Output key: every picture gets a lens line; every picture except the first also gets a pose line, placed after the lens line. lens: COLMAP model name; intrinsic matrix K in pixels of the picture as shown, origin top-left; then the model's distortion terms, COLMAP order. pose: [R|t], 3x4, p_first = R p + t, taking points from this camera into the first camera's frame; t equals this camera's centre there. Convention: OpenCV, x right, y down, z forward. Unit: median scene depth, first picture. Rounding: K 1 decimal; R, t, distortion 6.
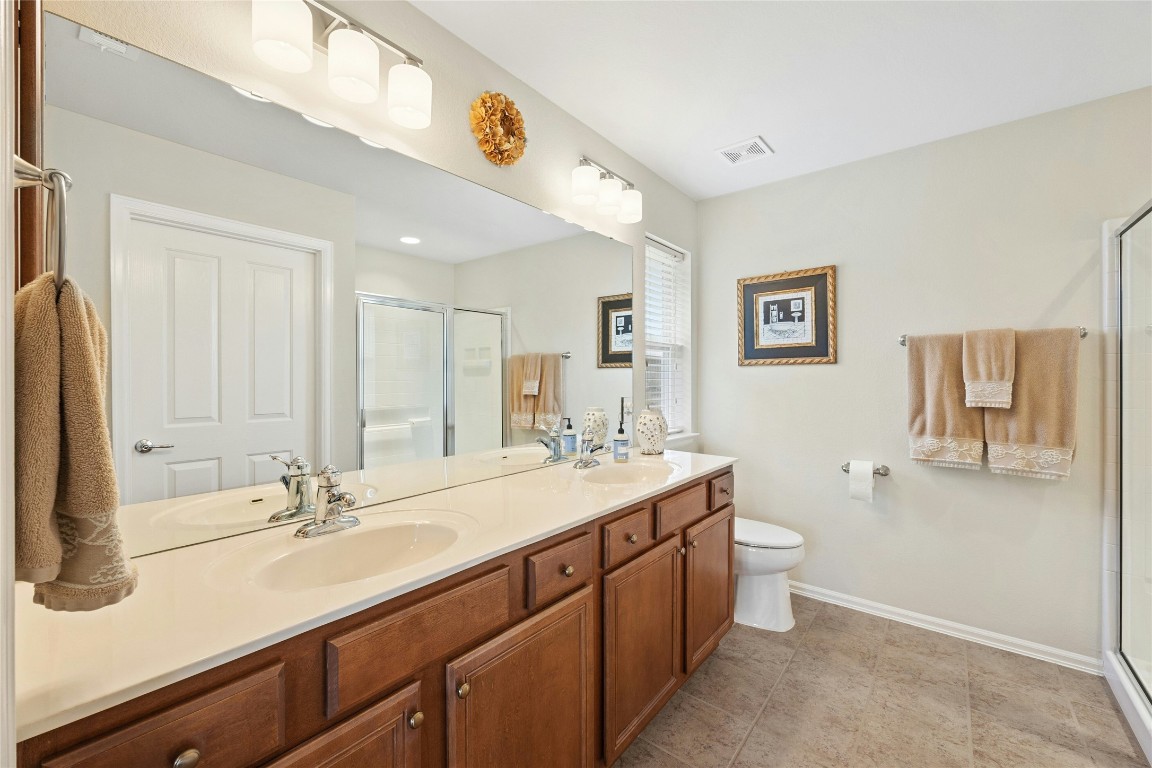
lens RADIAL K [[462.7, 0, 575.6], [0, 462.7, 380.2], [0, 0, 1]] dist [-0.002158, 0.000031]
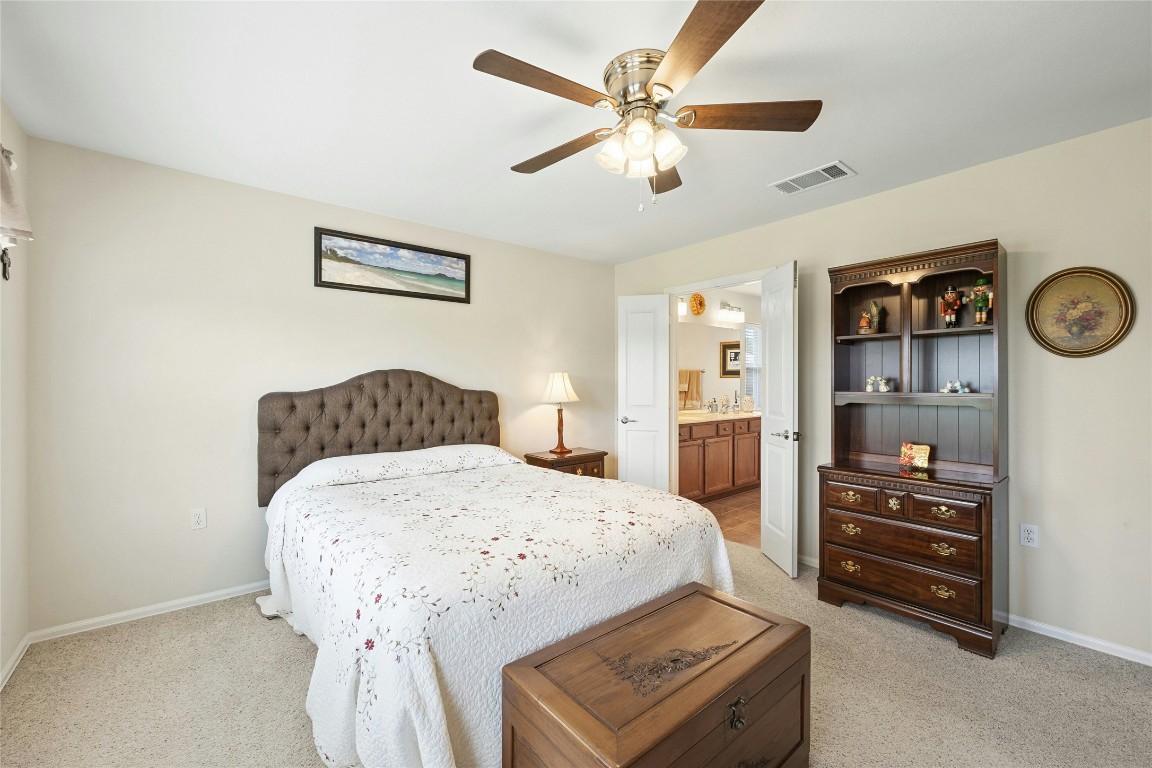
lens RADIAL K [[462.7, 0, 571.8], [0, 462.7, 385.0], [0, 0, 1]] dist [-0.002158, 0.000031]
pose [[0.979038, 0.001715, -0.203669, -0.180507], [-0.001676, 0.999999, 0.000366, 0.006276], [0.203669, -0.000017, 0.979040, -1.140502]]
